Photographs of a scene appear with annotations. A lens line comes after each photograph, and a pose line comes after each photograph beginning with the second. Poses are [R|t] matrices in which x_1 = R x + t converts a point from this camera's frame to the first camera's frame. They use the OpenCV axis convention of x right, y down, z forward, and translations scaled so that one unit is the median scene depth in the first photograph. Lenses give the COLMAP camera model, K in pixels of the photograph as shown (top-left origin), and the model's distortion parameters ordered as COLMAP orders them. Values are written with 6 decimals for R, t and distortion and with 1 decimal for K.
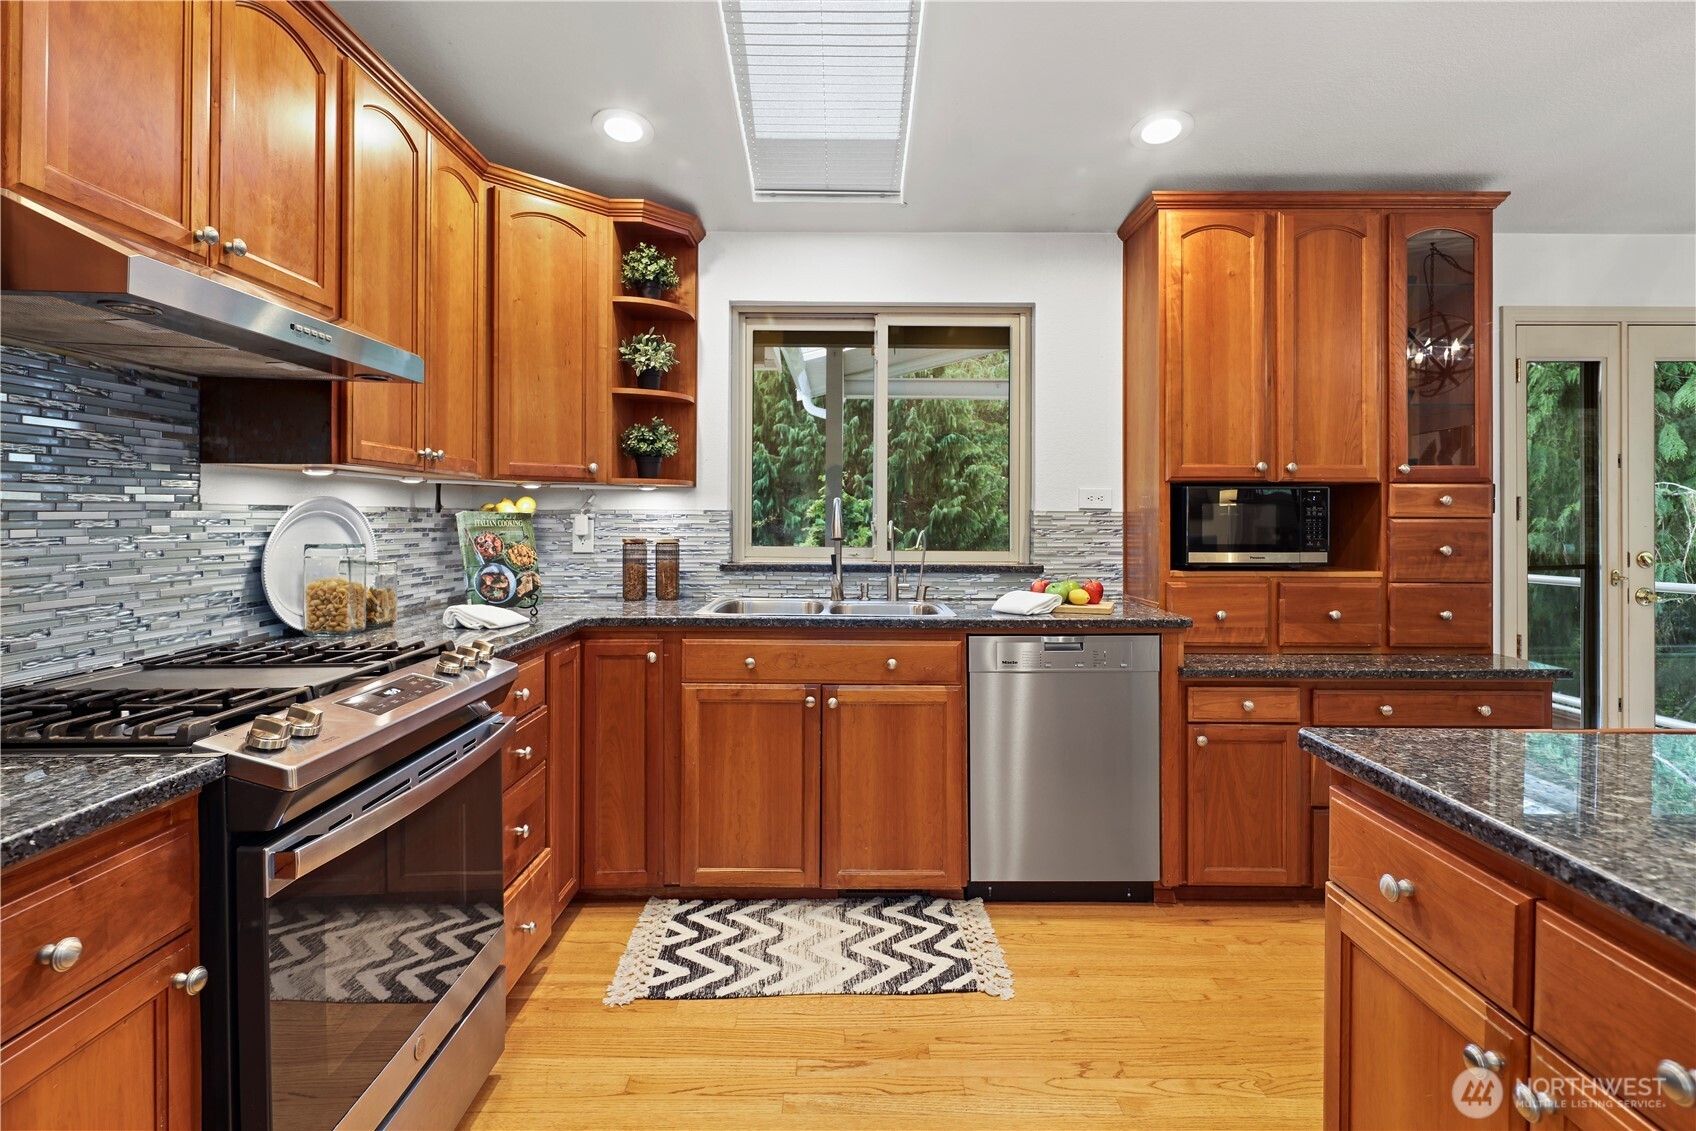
lens RADIAL K [[831.1, 0, 856.5], [0, 831.1, 523.7], [0, 0, 1]] dist [0.006110, -0.004178]
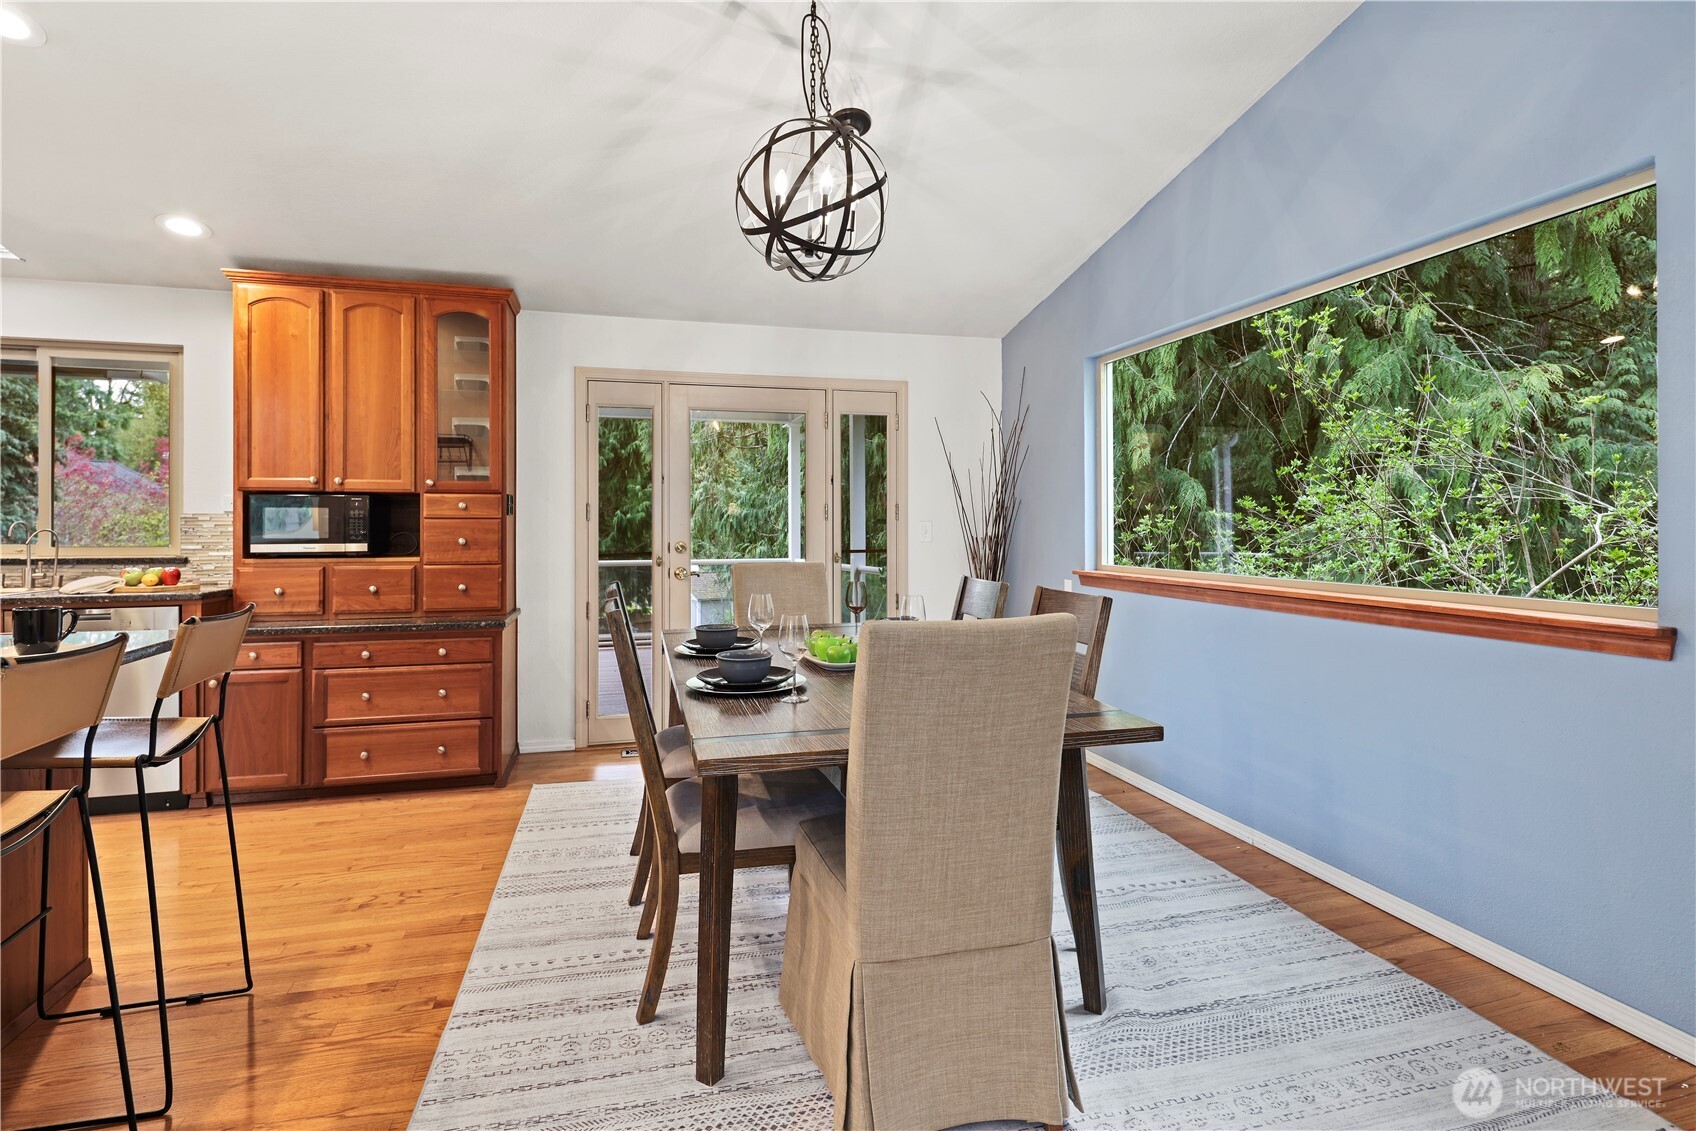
lens RADIAL K [[831.1, 0, 848.1], [0, 831.1, 527.0], [0, 0, 1]] dist [0.006110, -0.004178]
pose [[0.964711, -0.003605, 0.263287, 0.957242], [0.004239, 0.999989, -0.001840, 0.013001], [-0.263277, 0.002892, 0.964716, -0.519027]]
